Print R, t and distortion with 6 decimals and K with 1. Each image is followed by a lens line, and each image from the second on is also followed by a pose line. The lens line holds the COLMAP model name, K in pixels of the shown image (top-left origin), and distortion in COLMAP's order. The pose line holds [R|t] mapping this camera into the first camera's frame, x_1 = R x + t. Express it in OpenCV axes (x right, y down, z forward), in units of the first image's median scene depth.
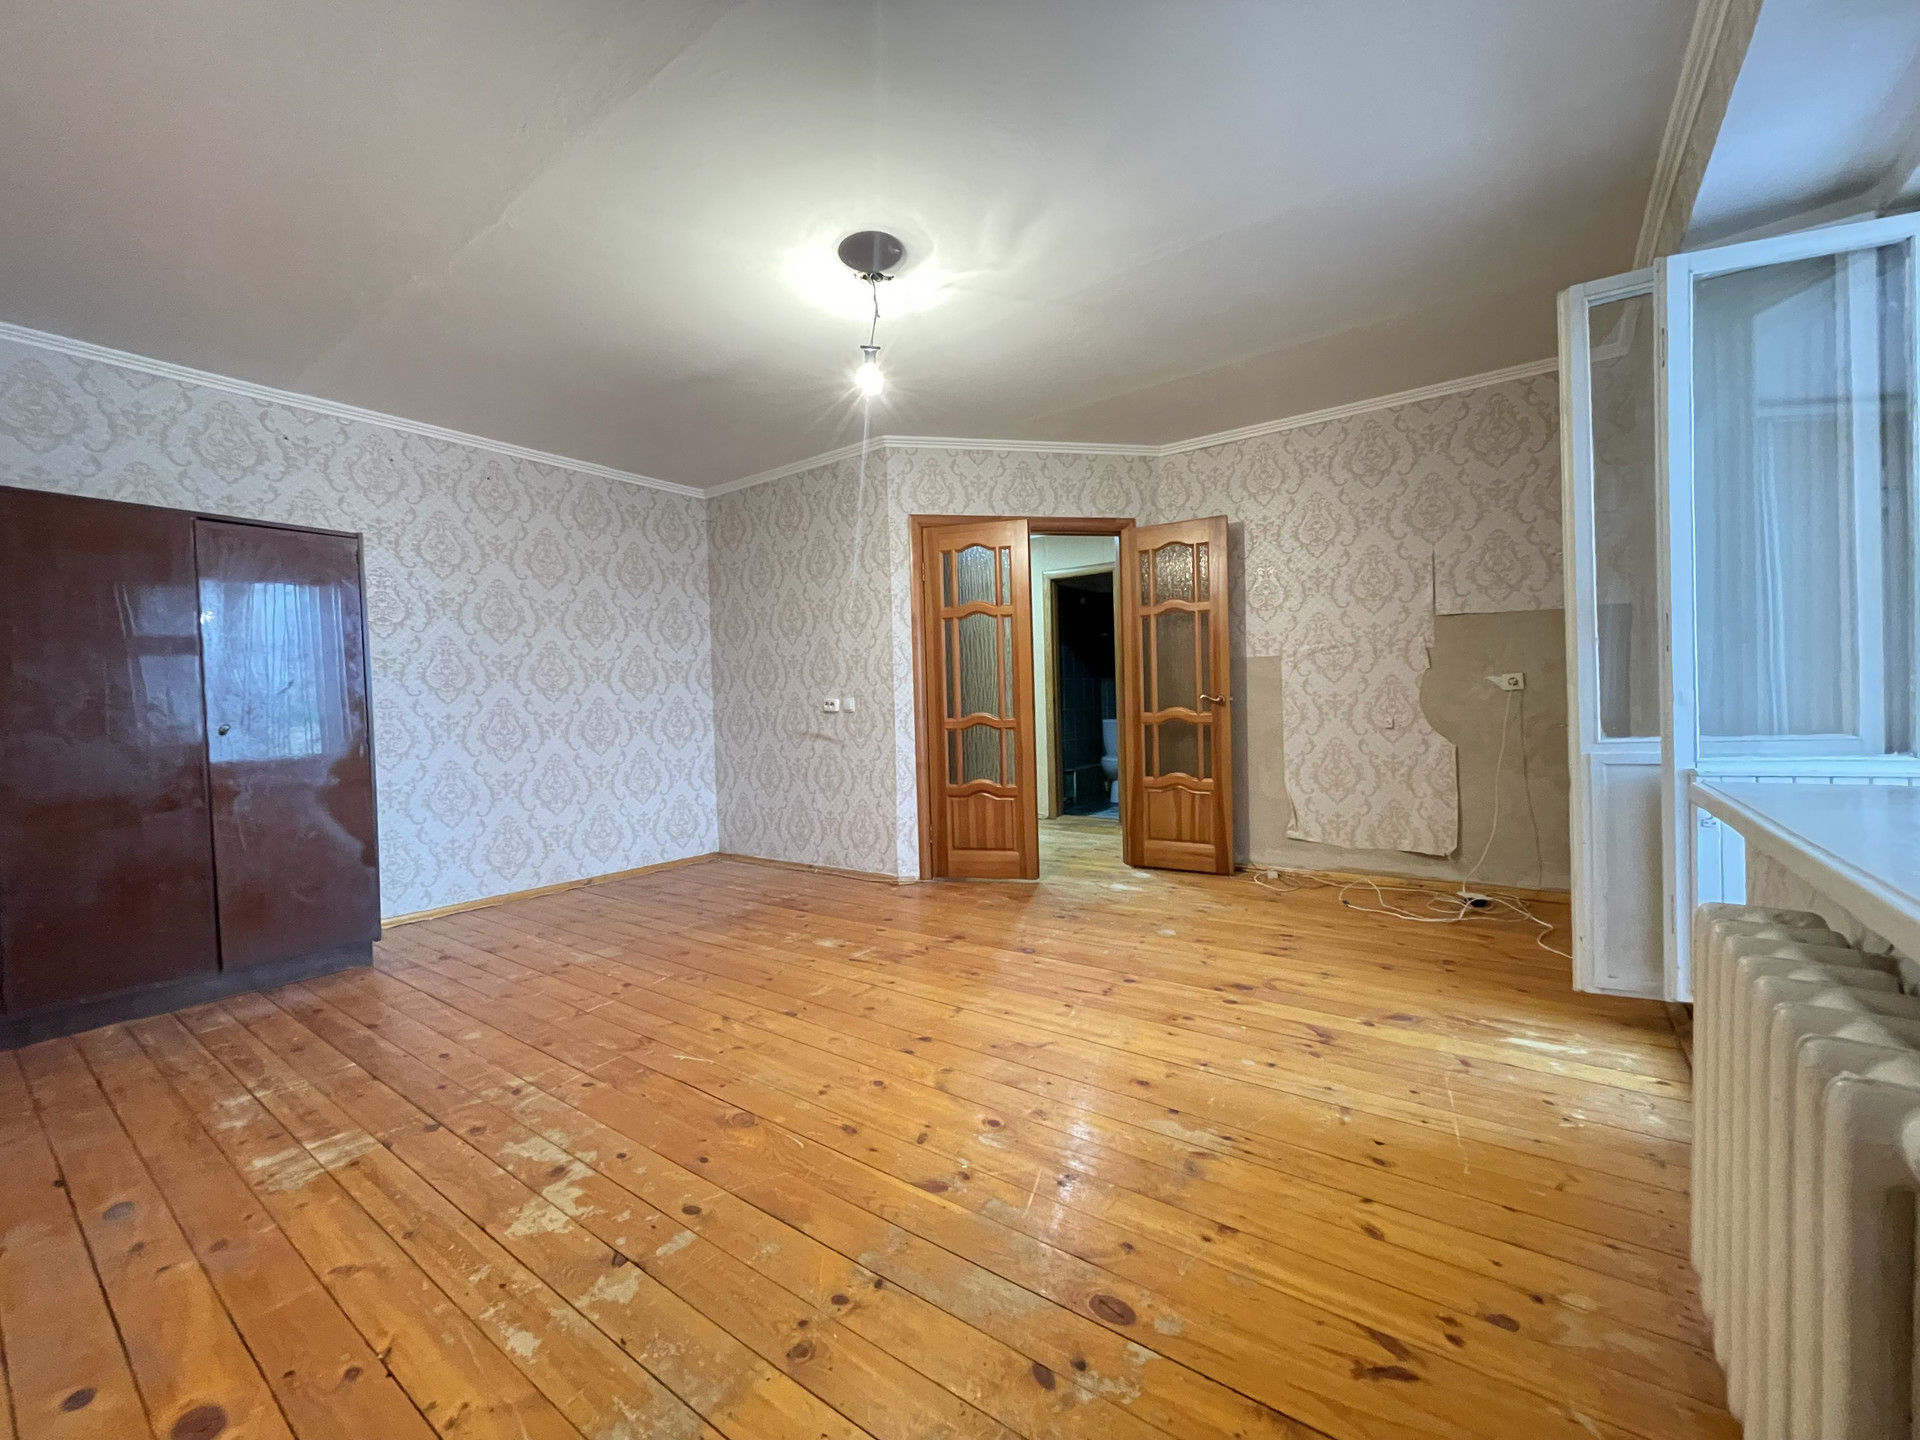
lens RADIAL K [[774.2, 0, 962.7], [0, 774.2, 720.5], [0, 0, 1]] dist [-0.002464, -0.000579]
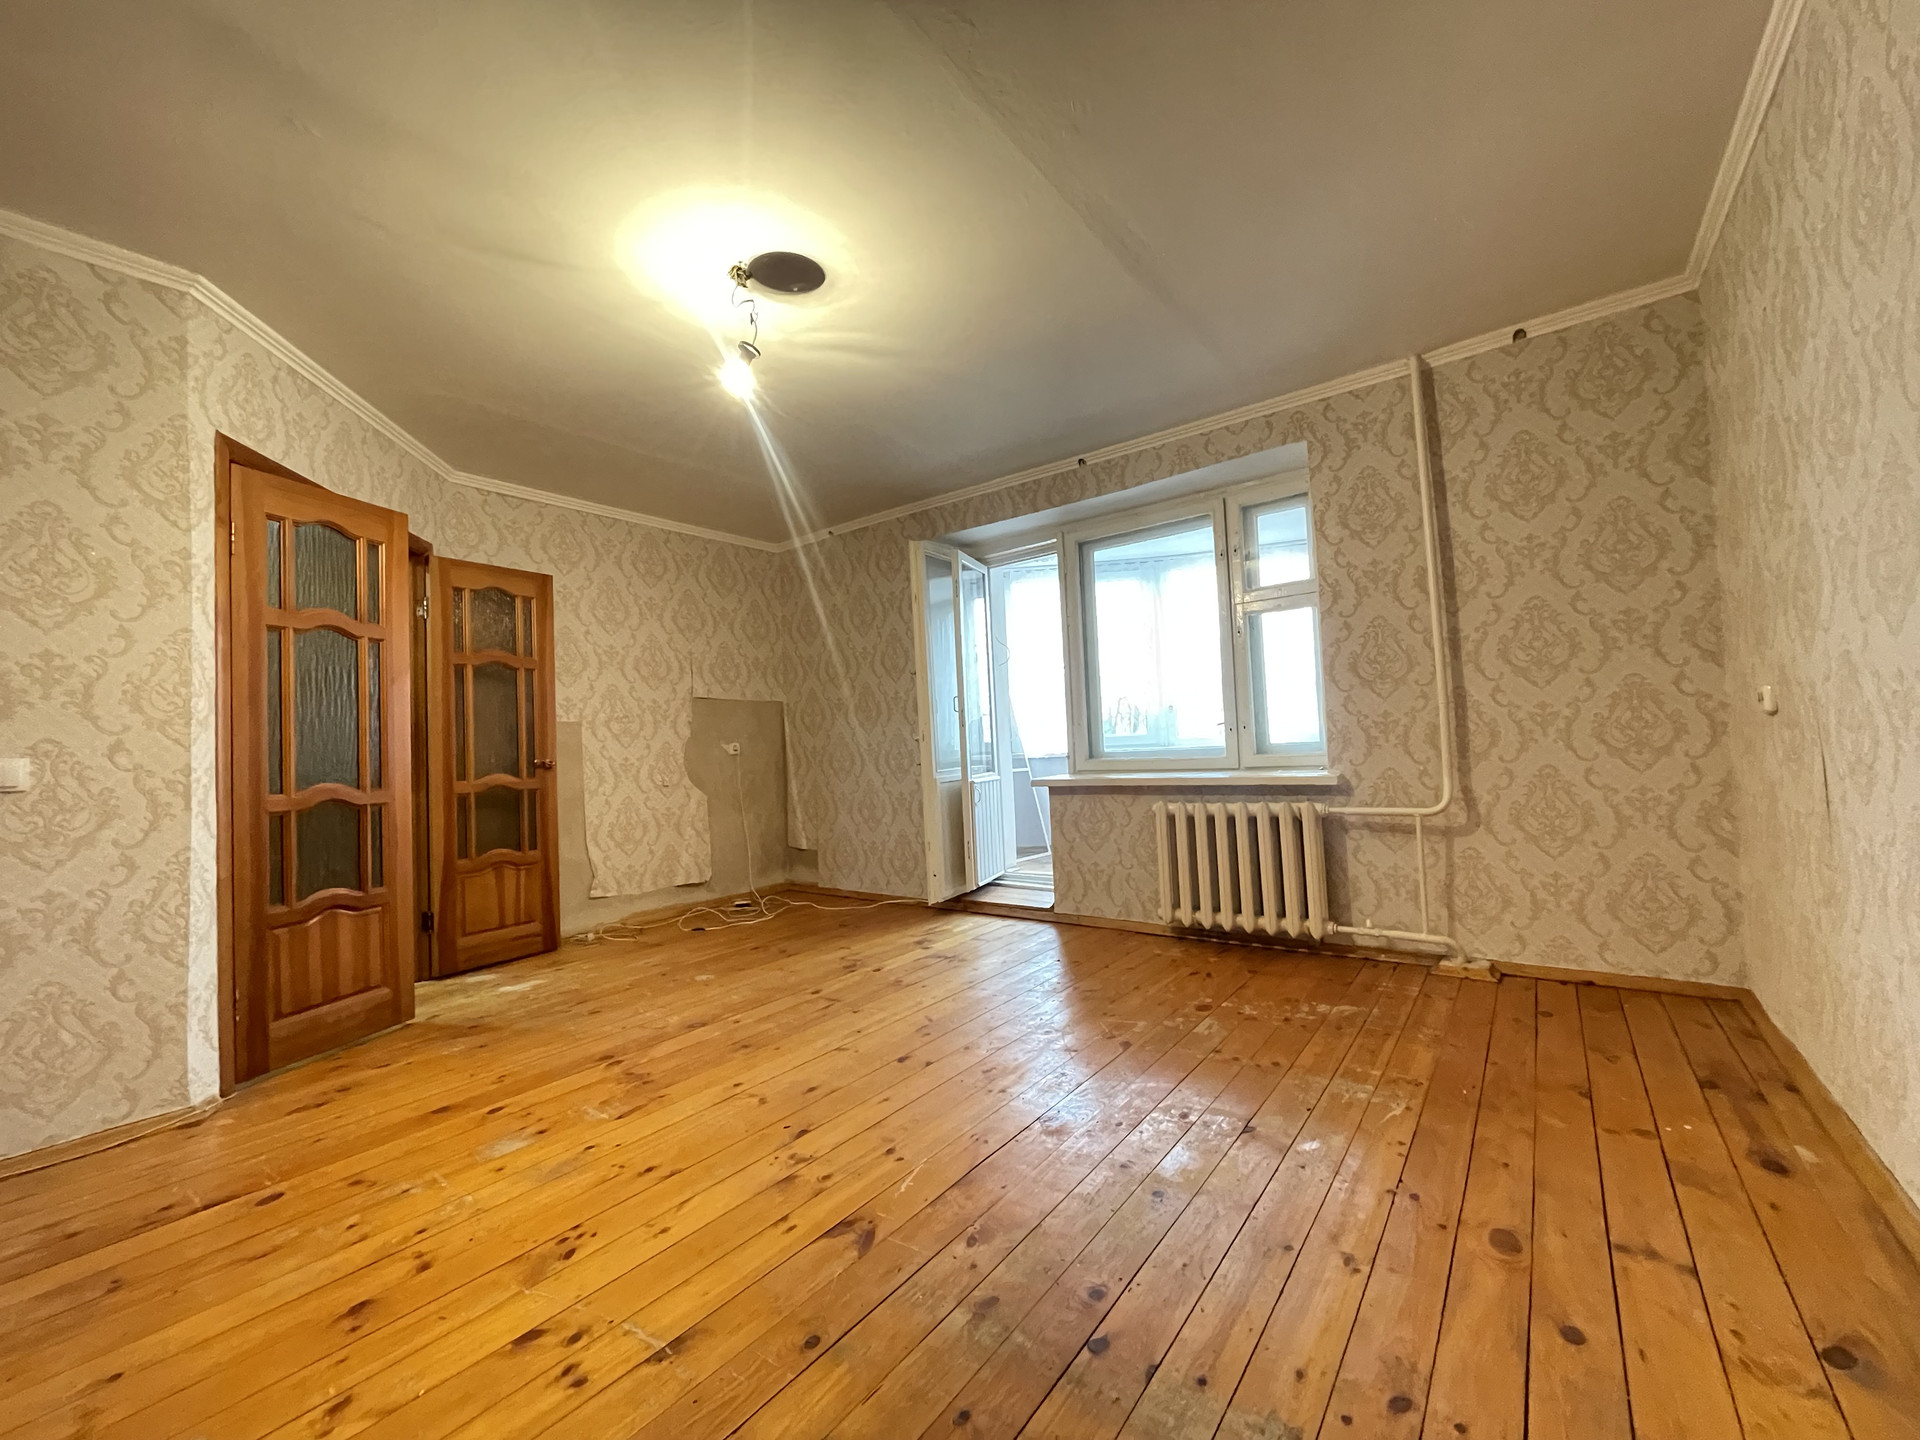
lens RADIAL K [[774.2, 0, 962.7], [0, 774.2, 720.5], [0, 0, 1]] dist [-0.002464, -0.000579]
pose [[0.017464, 0.061601, 0.997948, -0.796018], [0.065385, 0.995893, -0.062619, 0.016882], [-0.997707, 0.066344, 0.013364, 0.618109]]
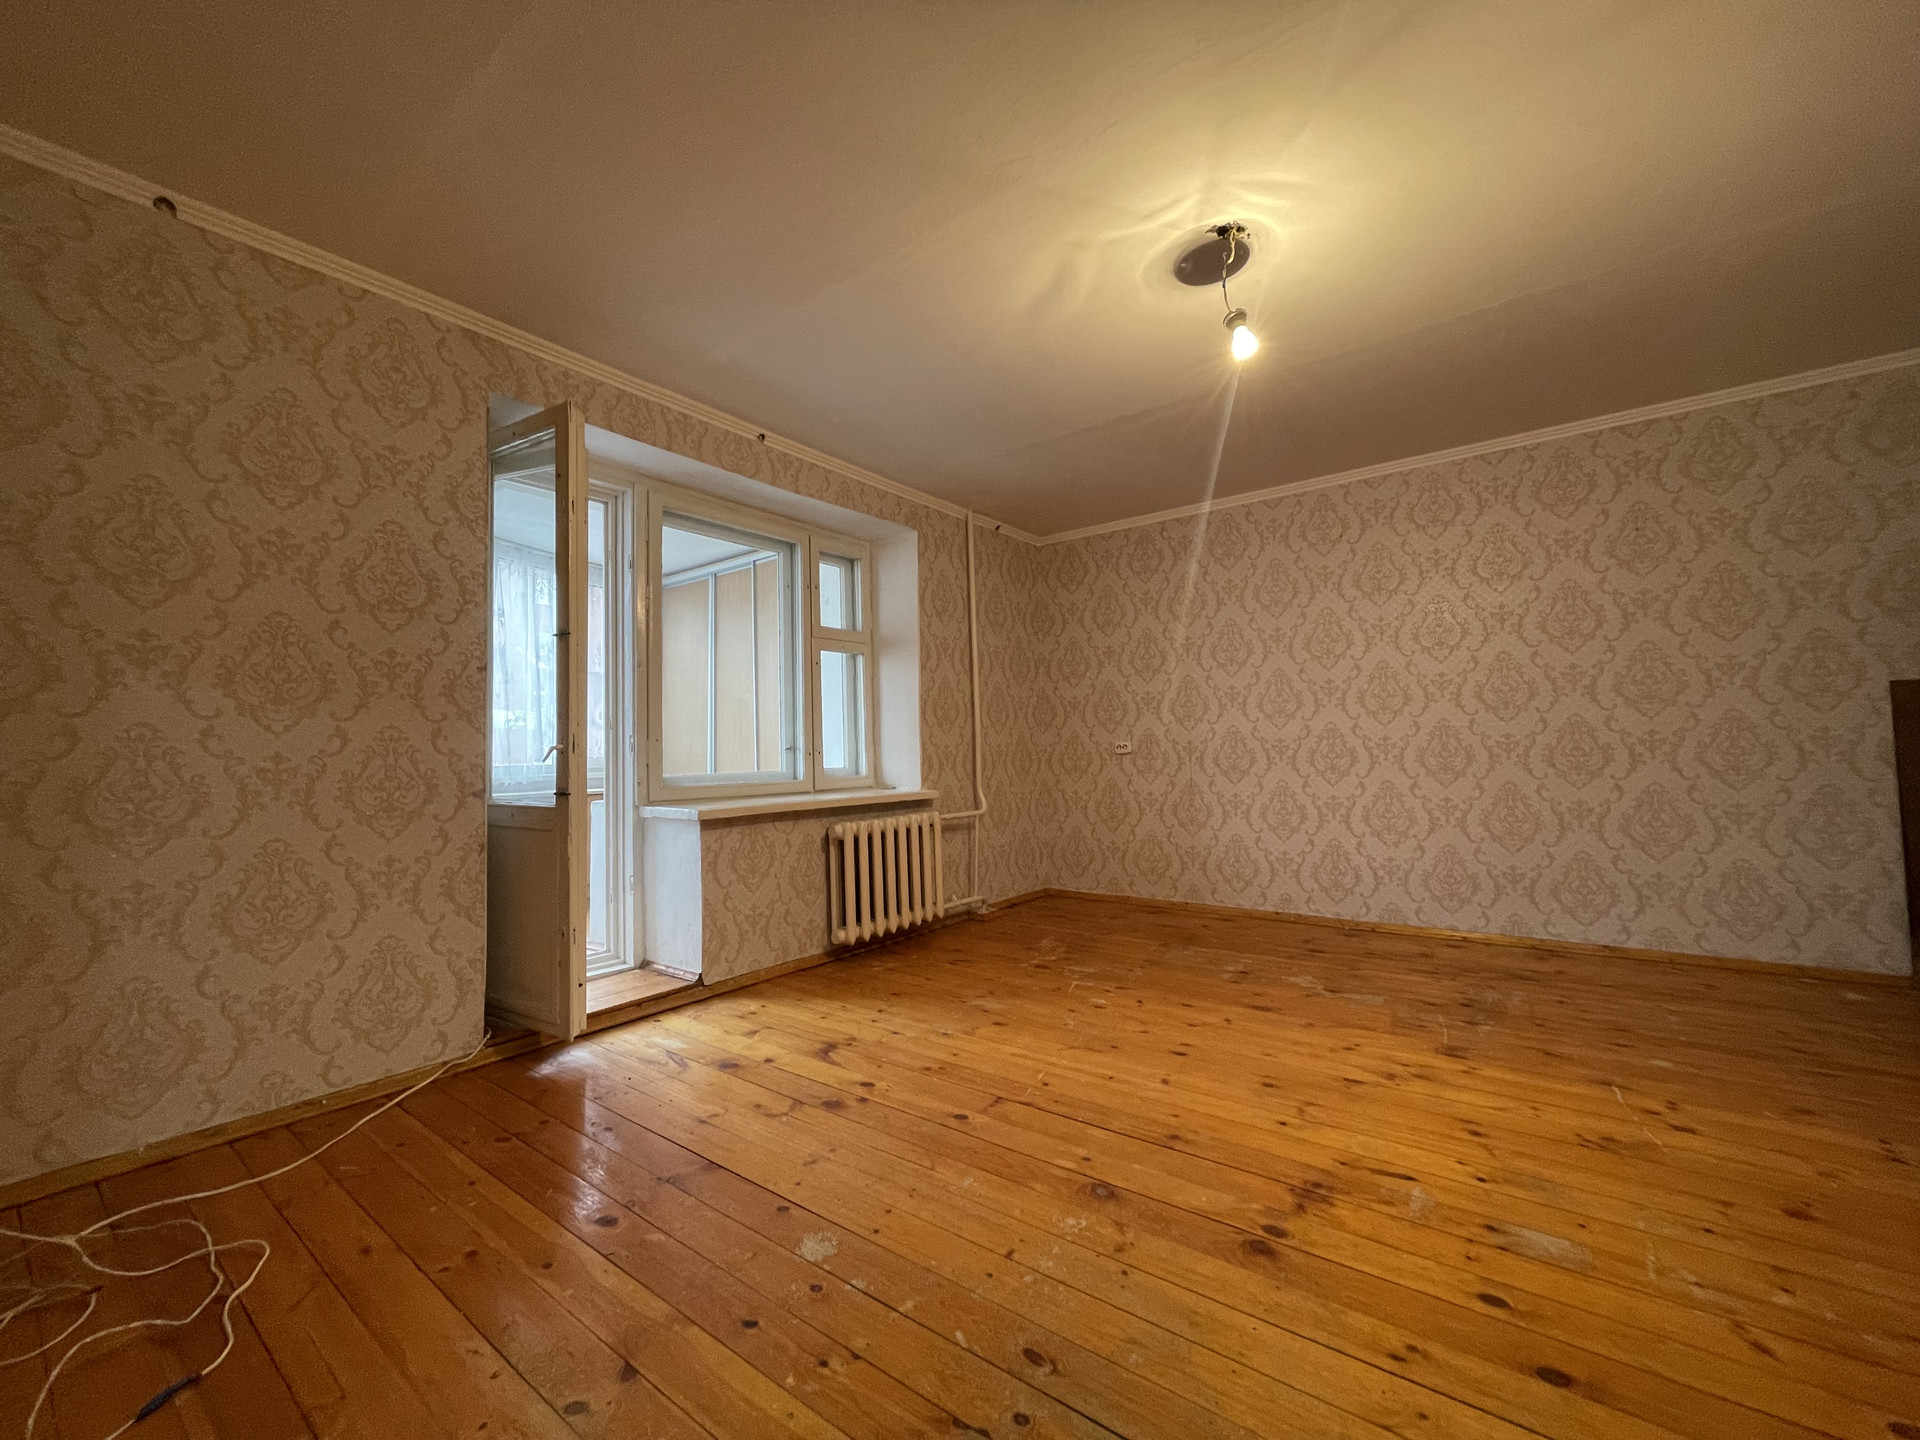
lens RADIAL K [[774.2, 0, 962.7], [0, 774.2, 720.5], [0, 0, 1]] dist [-0.002464, -0.000579]
pose [[-0.998571, 0.051076, 0.015742, 0.151114], [0.050720, 0.998465, -0.022230, -0.032185], [-0.016853, -0.021400, -0.999629, 1.482889]]
